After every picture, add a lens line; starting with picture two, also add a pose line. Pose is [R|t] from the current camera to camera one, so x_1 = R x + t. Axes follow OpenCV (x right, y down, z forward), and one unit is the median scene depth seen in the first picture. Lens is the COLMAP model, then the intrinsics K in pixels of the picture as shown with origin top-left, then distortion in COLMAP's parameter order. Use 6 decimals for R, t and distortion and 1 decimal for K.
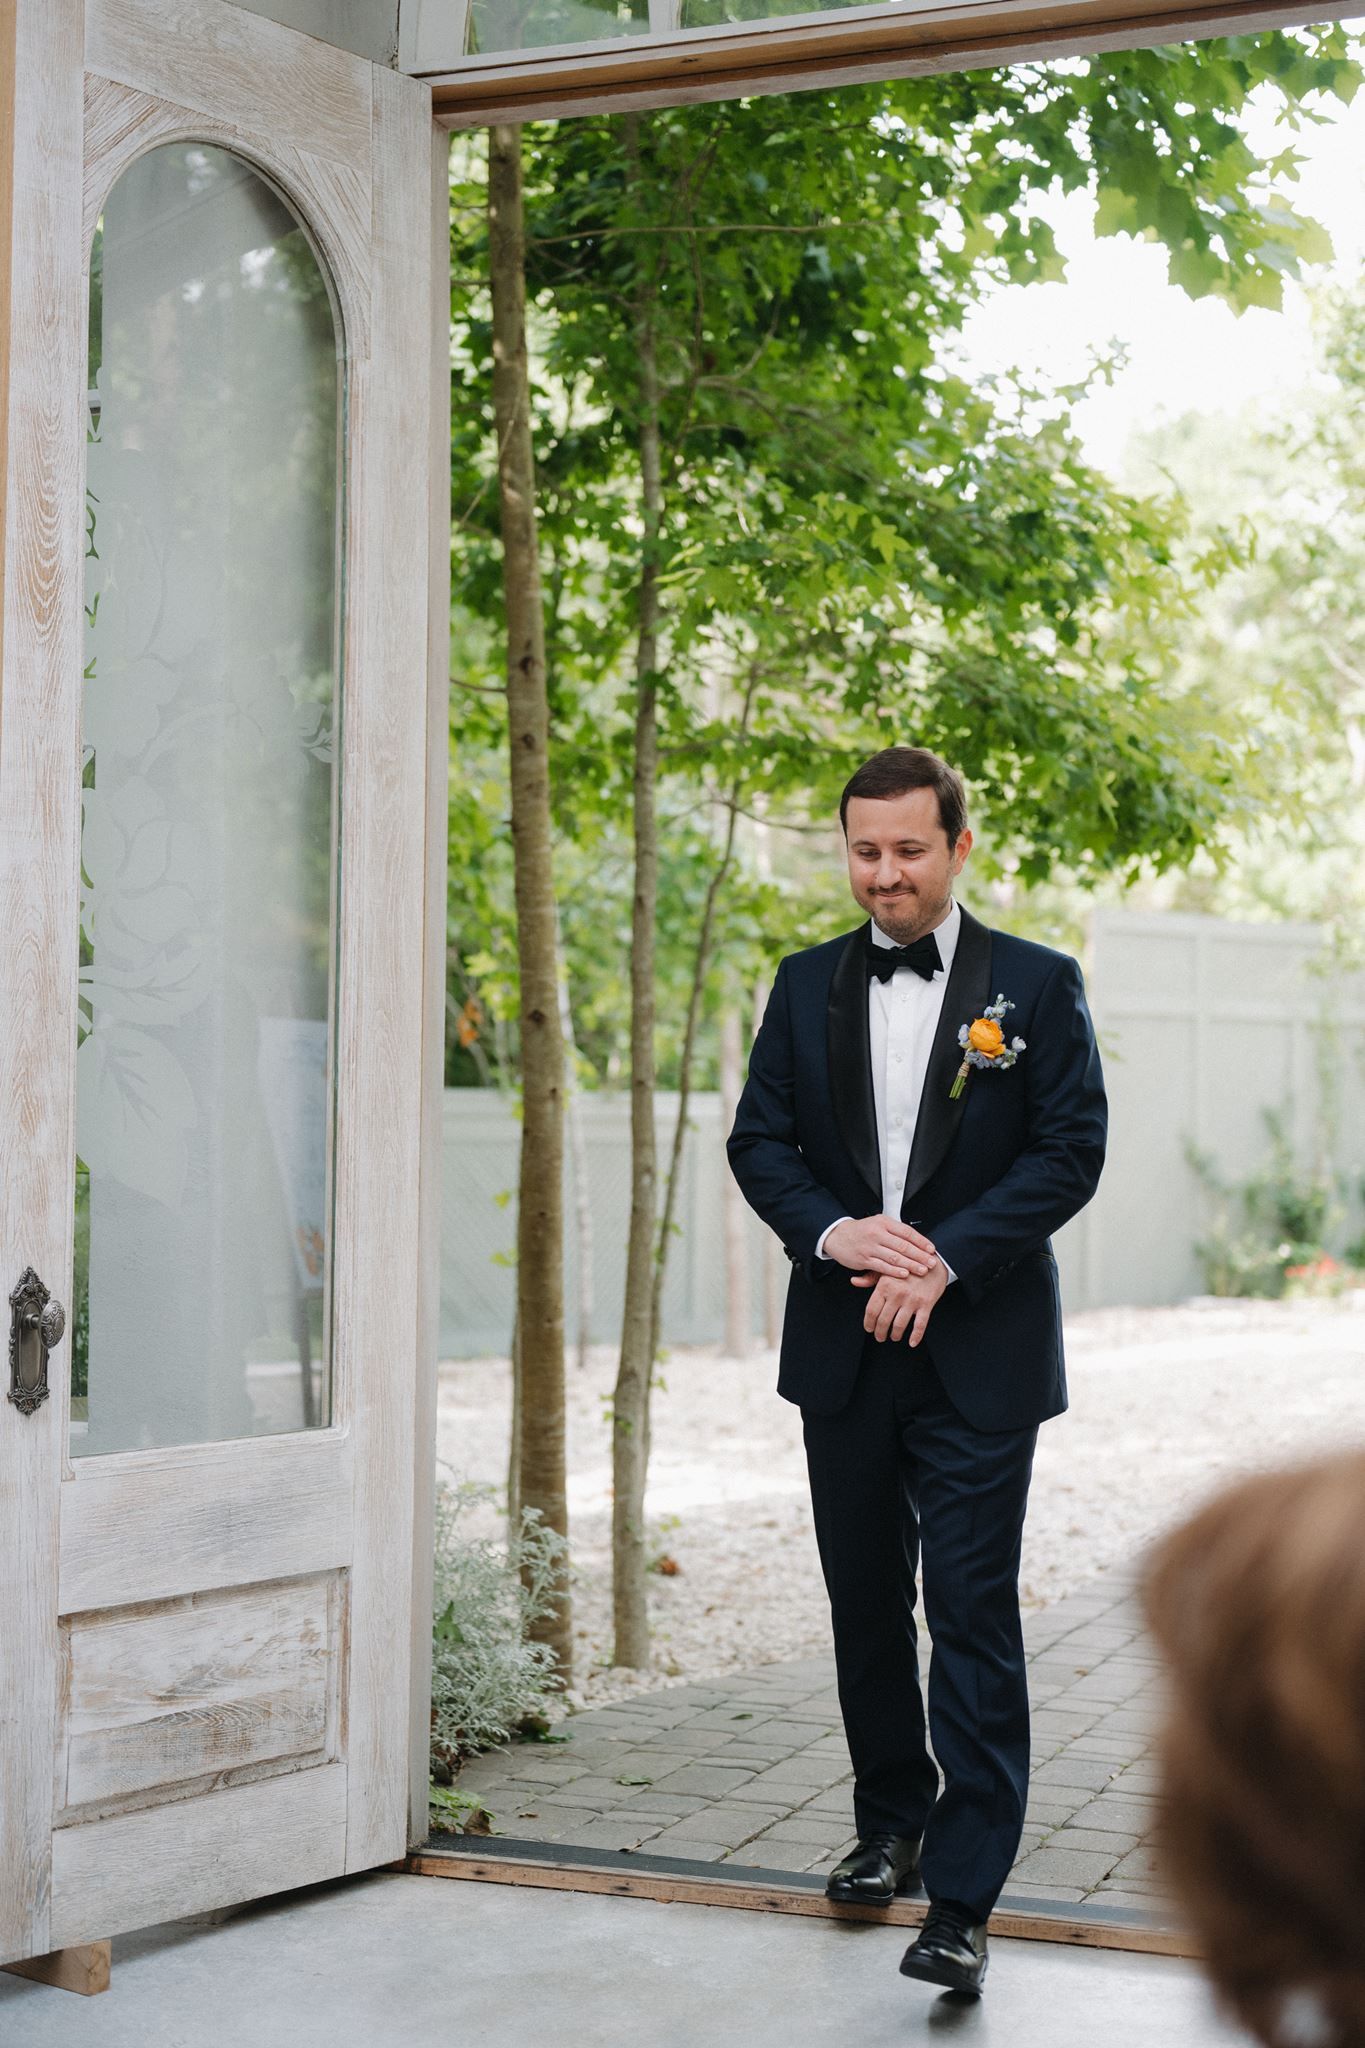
lens RADIAL K [[2889.8, 0, 685.3], [0, 2889.8, 1058.5], [0, 0, 1]] dist [-0.009445, 0.074684]
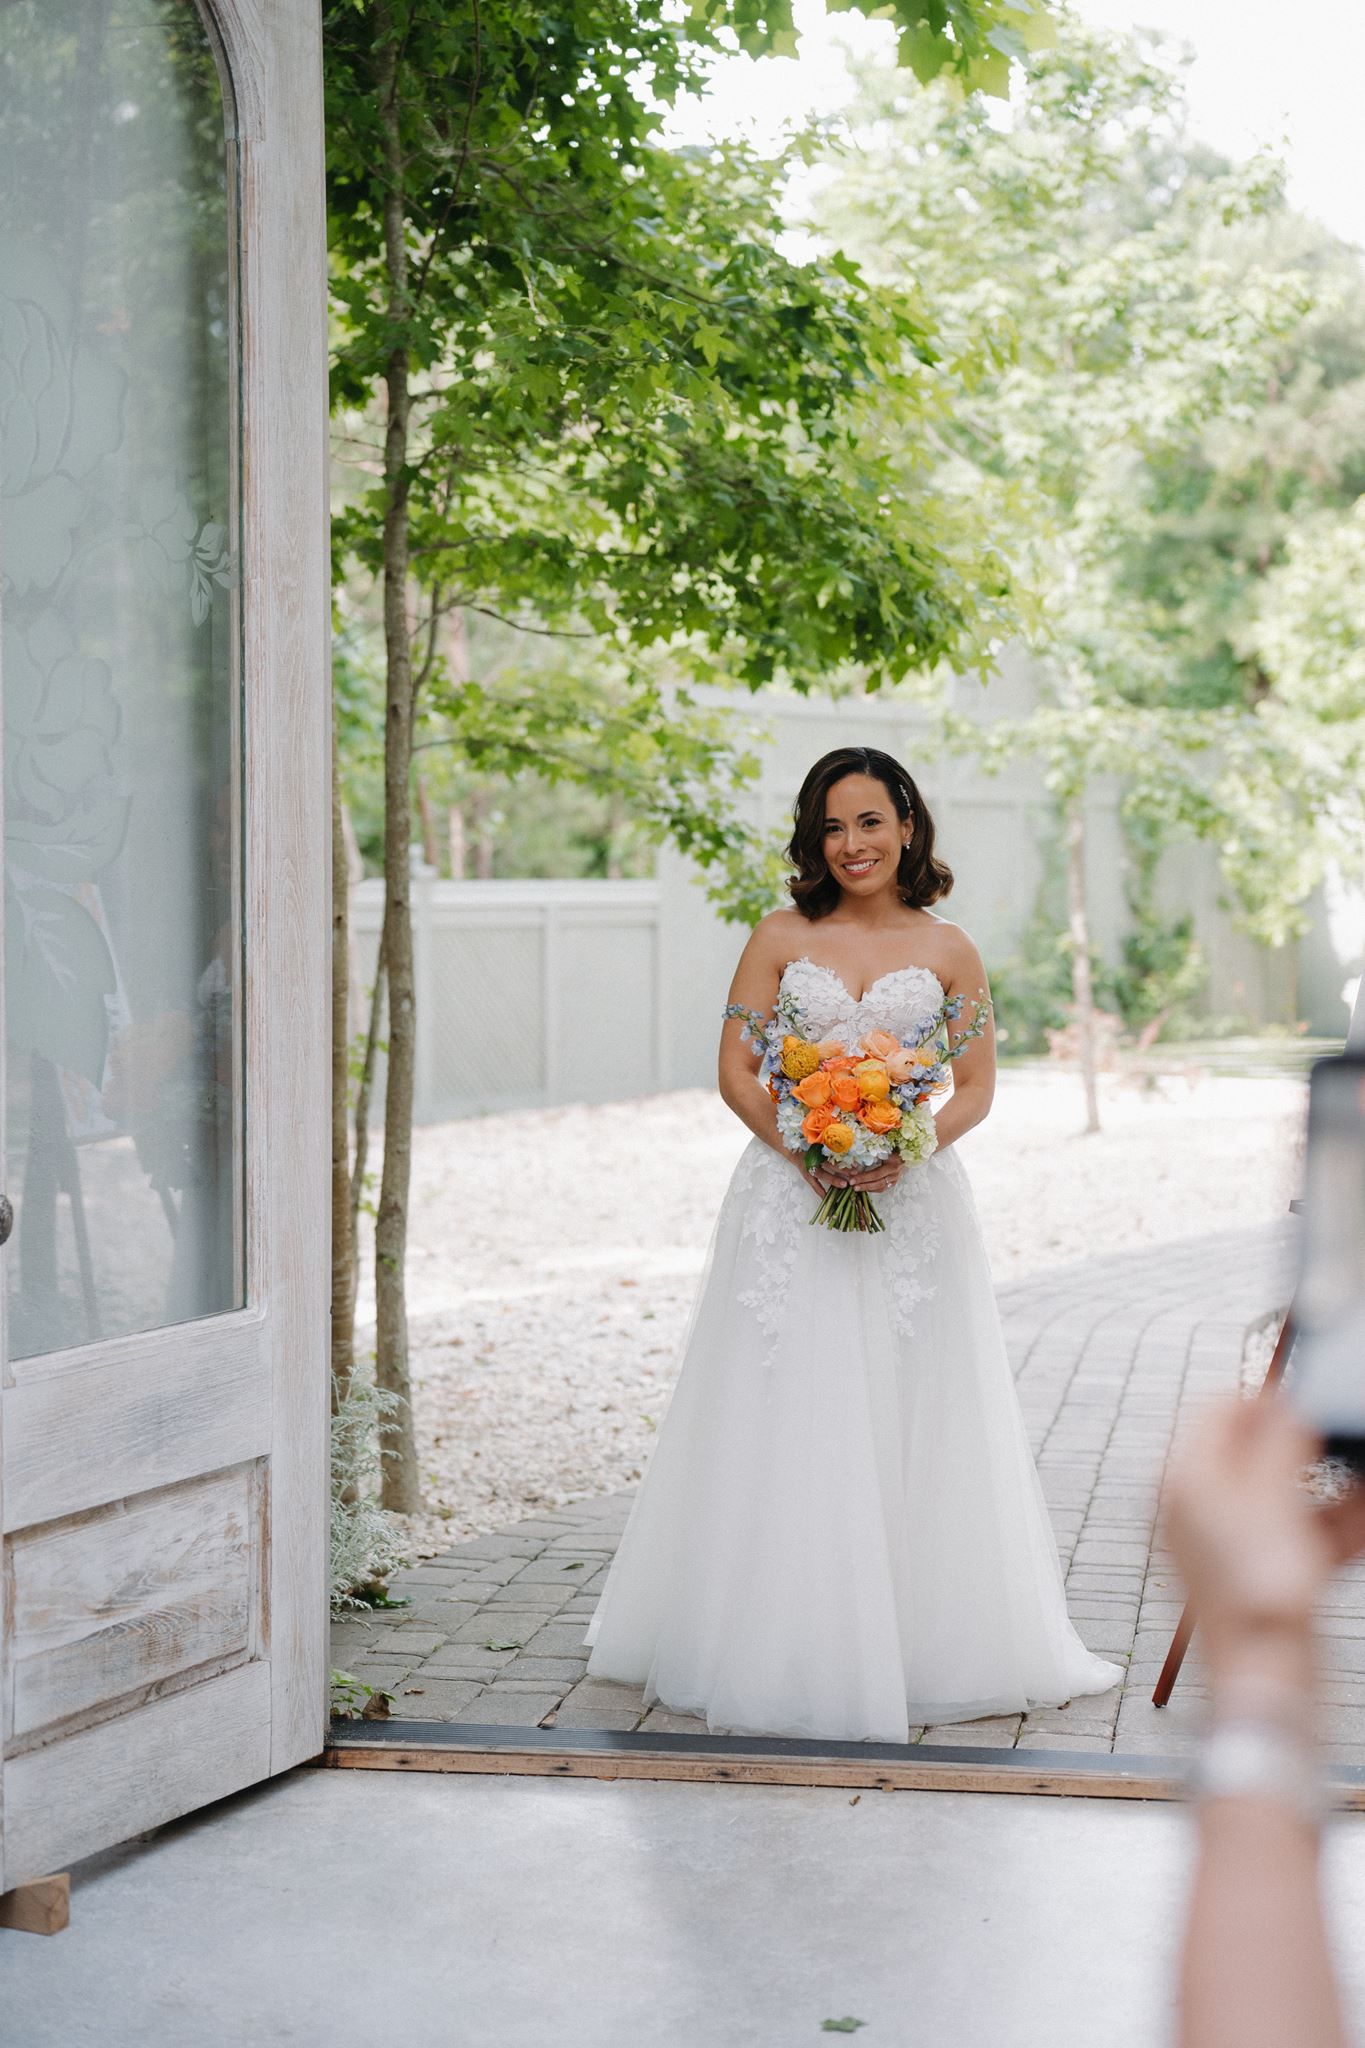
lens RADIAL K [[2945.9, 0, 682.5], [0, 2945.9, 1024.0], [0, 0, 1]] dist [-0.004831, 0.069523]
pose [[0.975450, -0.020971, 0.219222, -0.190161], [0.004177, 0.997038, 0.076791, -0.036035], [-0.220183, -0.073990, 0.972648, 0.050180]]
